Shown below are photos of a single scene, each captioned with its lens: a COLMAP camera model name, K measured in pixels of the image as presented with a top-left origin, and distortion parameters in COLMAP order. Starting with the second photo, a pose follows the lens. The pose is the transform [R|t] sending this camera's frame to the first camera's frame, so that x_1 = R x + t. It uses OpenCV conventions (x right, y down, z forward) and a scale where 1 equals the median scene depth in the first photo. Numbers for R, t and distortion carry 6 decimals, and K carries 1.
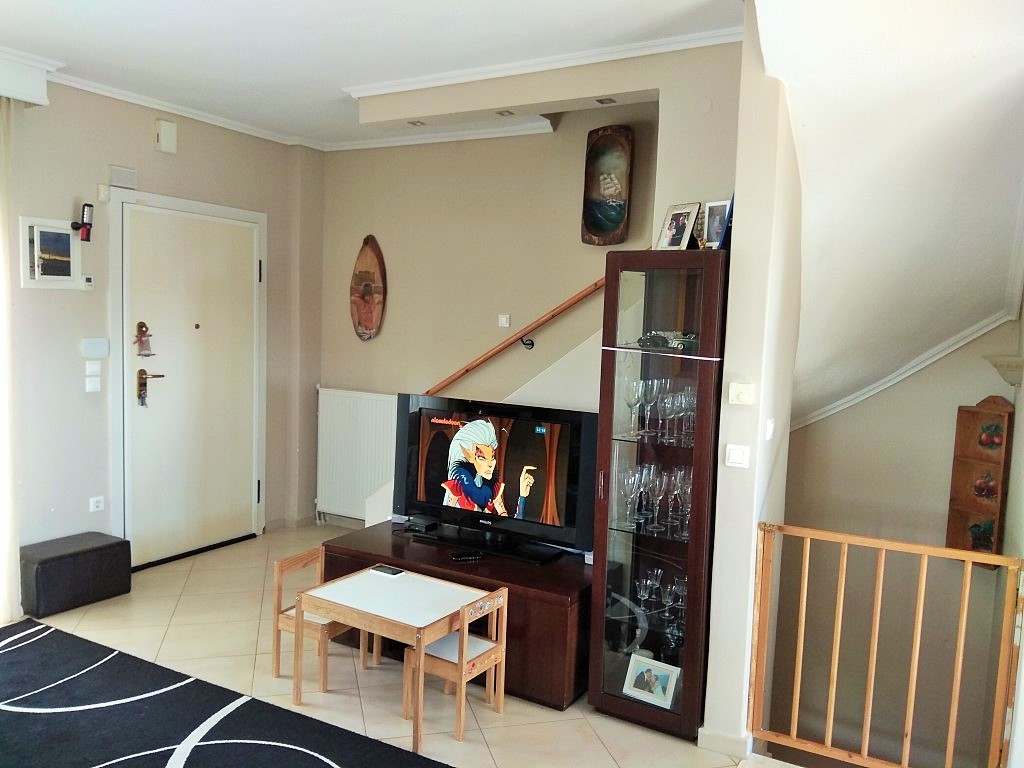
lens RADIAL K [[785.5, 0, 513.1], [0, 785.5, 383.9], [0, 0, 1]] dist [-0.012241, -0.025674]
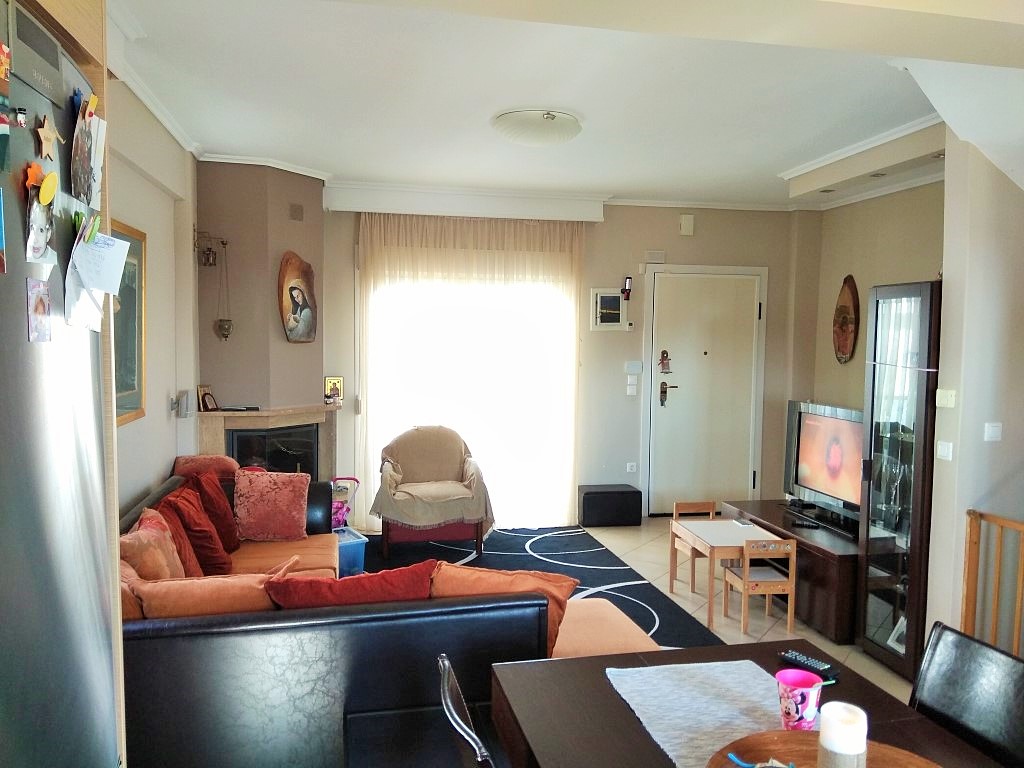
lens RADIAL K [[785.5, 0, 513.0], [0, 785.5, 385.1], [0, 0, 1]] dist [-0.012241, -0.025674]
pose [[0.635026, 0.015619, -0.772333, 0.535224], [-0.047684, 0.998682, -0.019010, 0.031557], [0.771018, 0.048900, 0.634933, -0.188364]]
